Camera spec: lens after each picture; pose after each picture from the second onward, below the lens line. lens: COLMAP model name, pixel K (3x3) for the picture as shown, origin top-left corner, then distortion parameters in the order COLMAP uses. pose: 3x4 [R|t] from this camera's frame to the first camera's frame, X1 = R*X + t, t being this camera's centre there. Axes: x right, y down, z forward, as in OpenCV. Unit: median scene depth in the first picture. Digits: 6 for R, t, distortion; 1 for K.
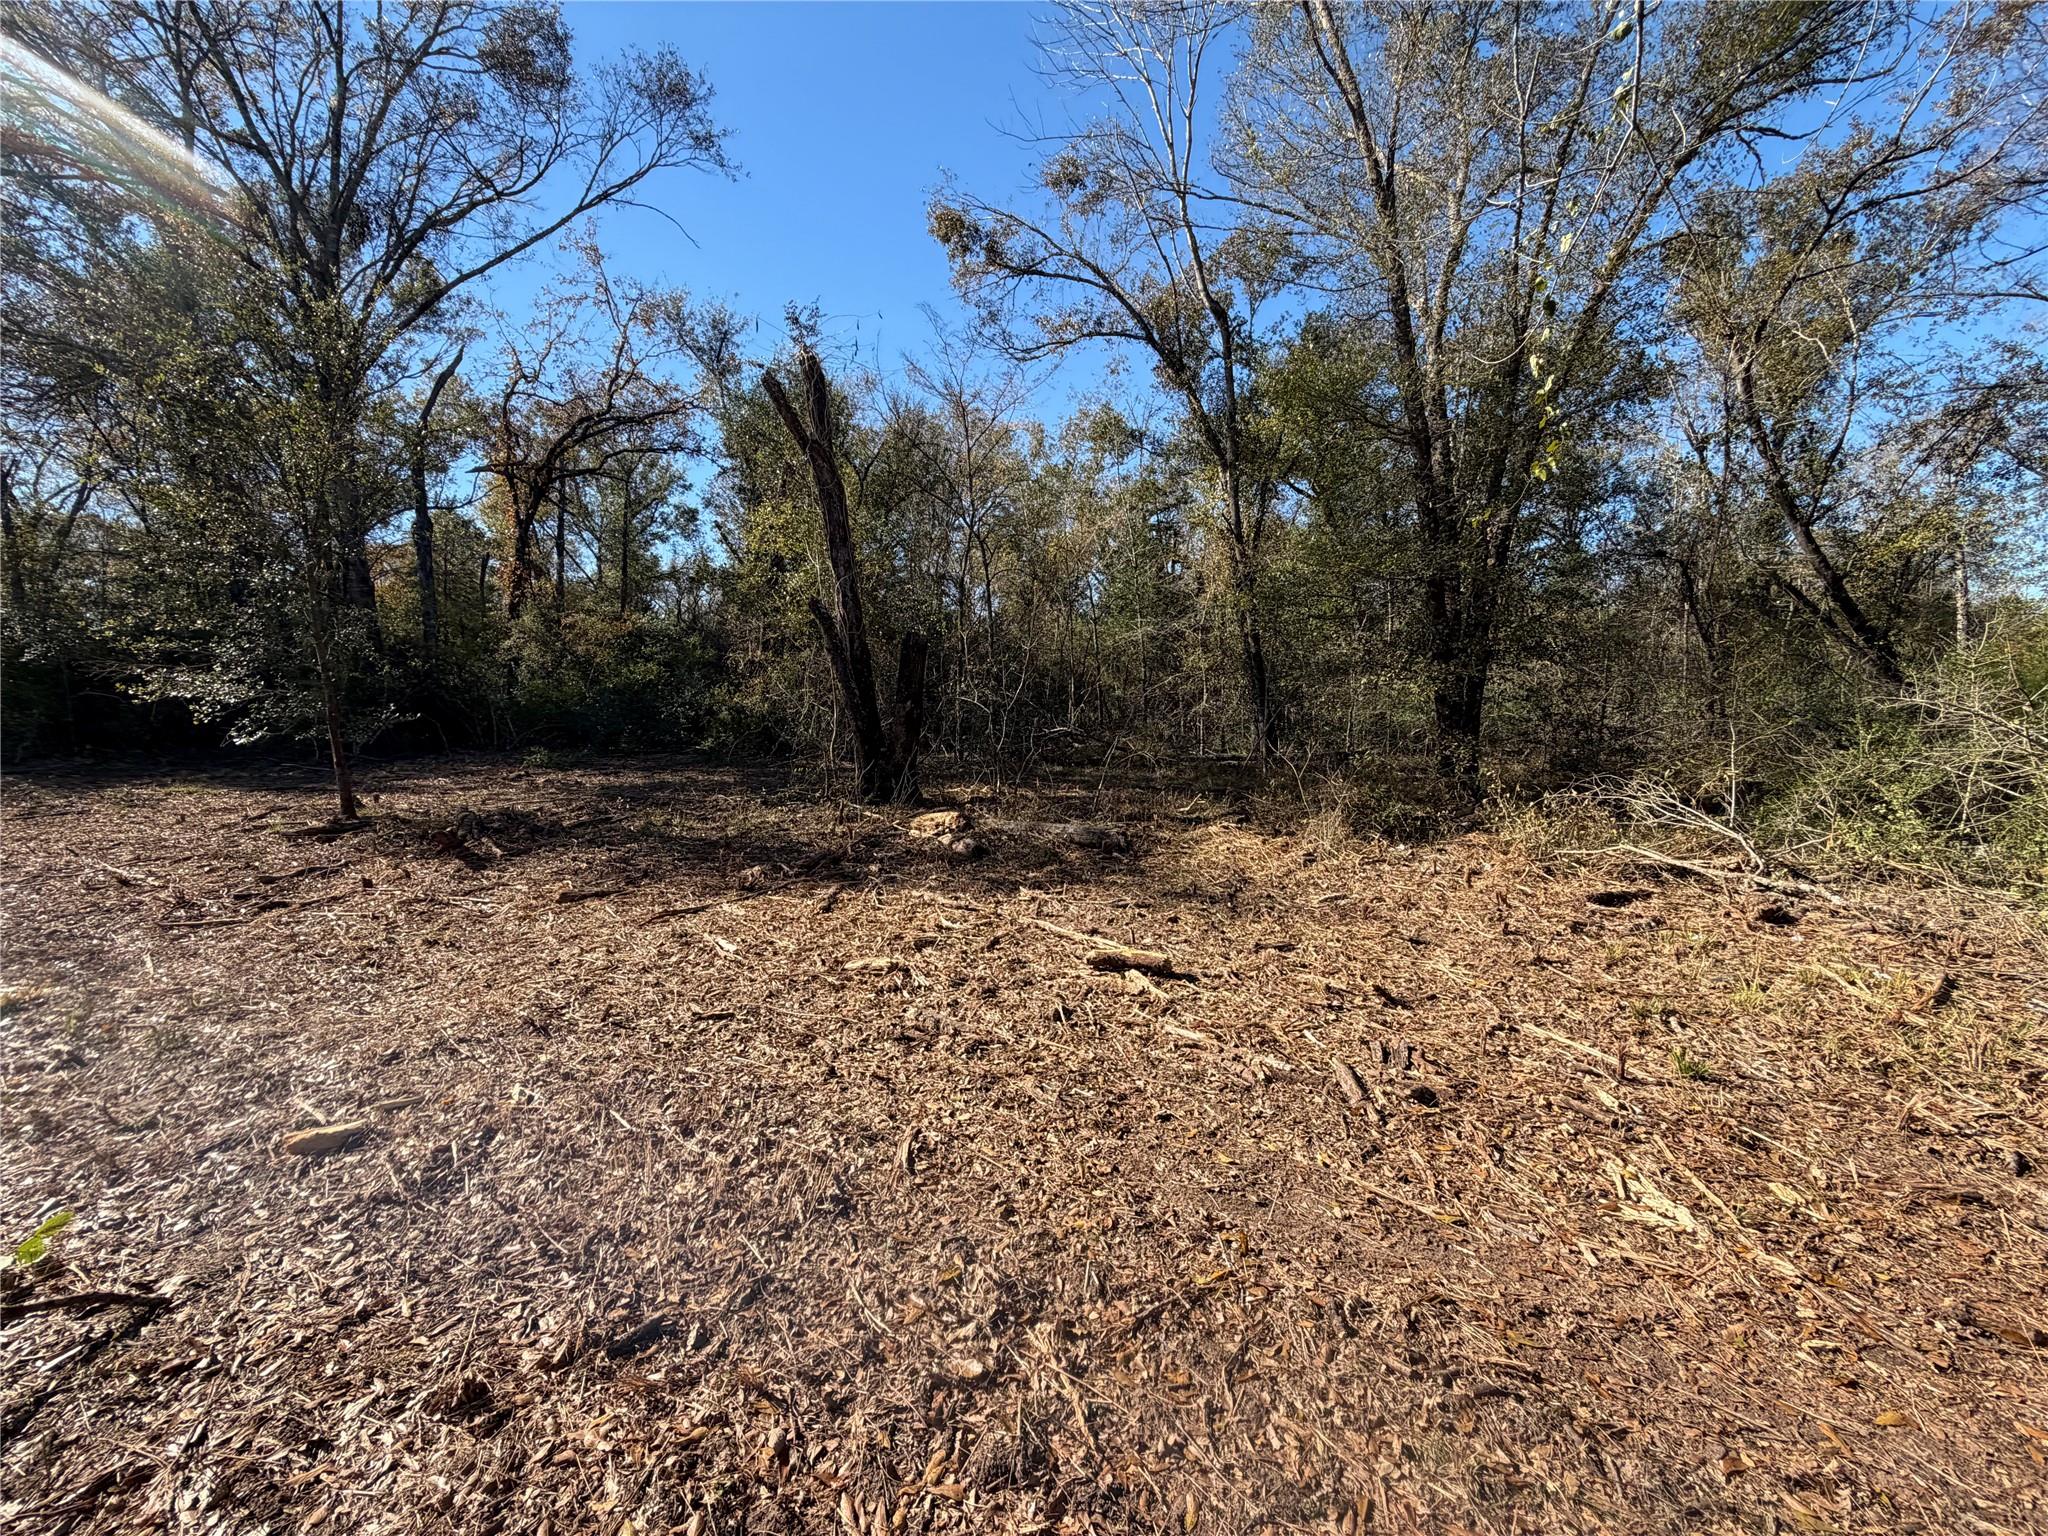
lens RADIAL K [[807.7, 0, 1024.0], [0, 807.7, 768.0], [0, 0, 1]] dist [0.000787, -0.000400]
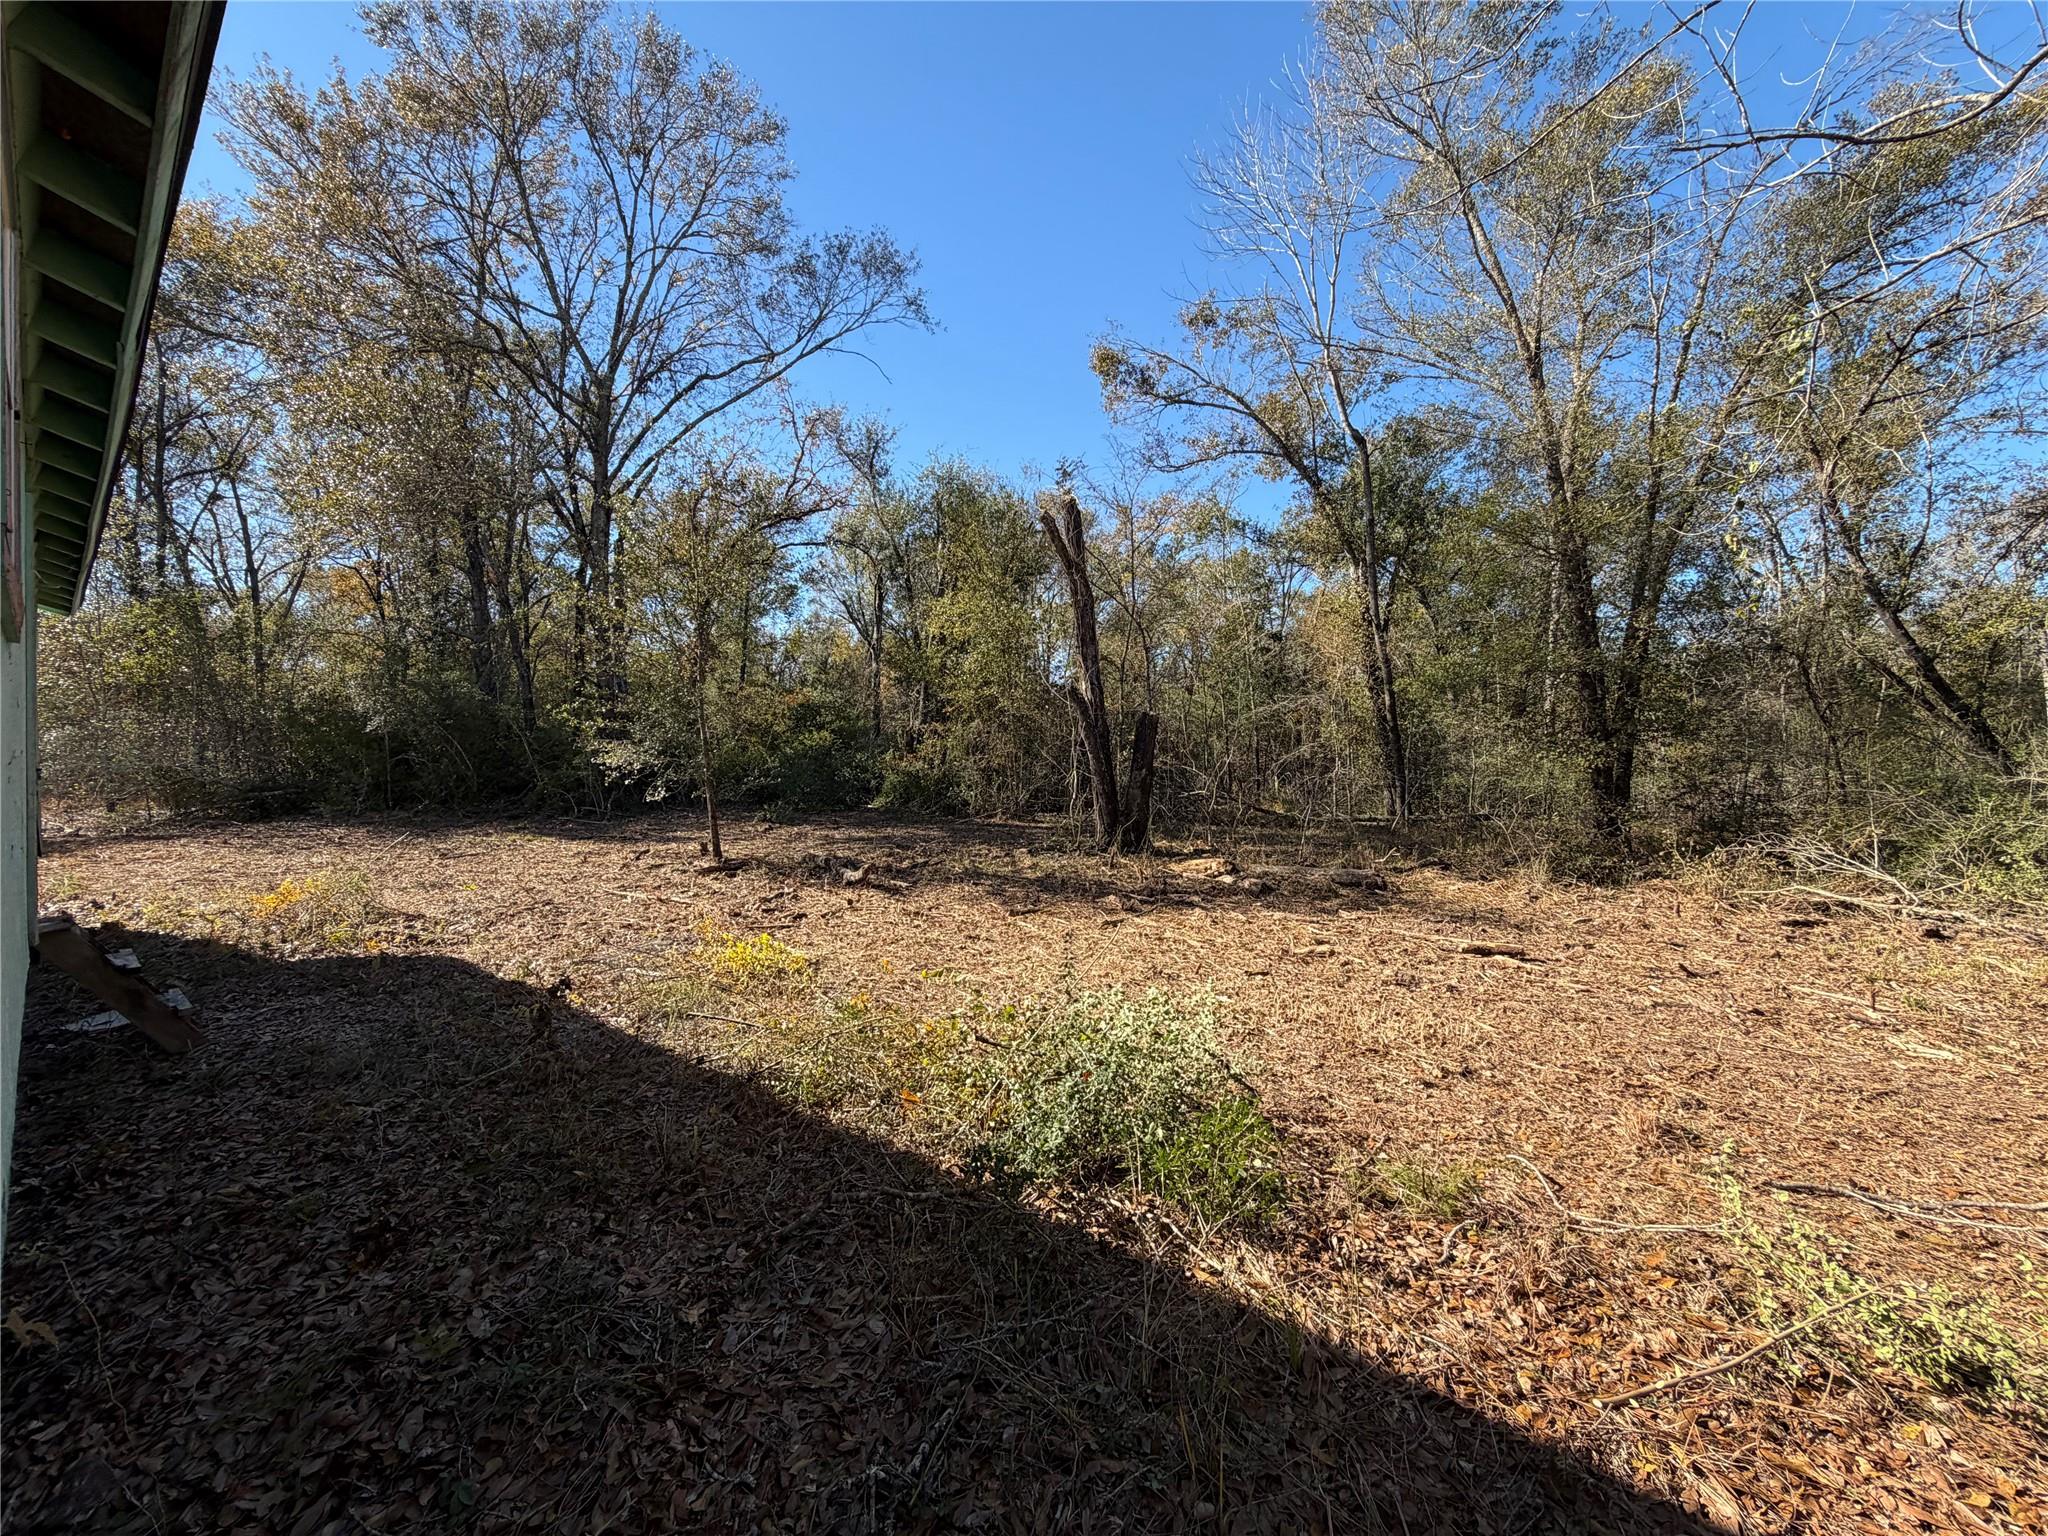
lens RADIAL K [[813.2, 0, 1015.4], [0, 813.2, 766.2], [0, 0, 1]] dist [-0.001849, 0.000380]
pose [[0.998782, 0.005525, -0.049032, -0.188543], [-0.009344, 0.996909, -0.078003, 0.007376], [0.048450, 0.078366, 0.995747, -0.156394]]
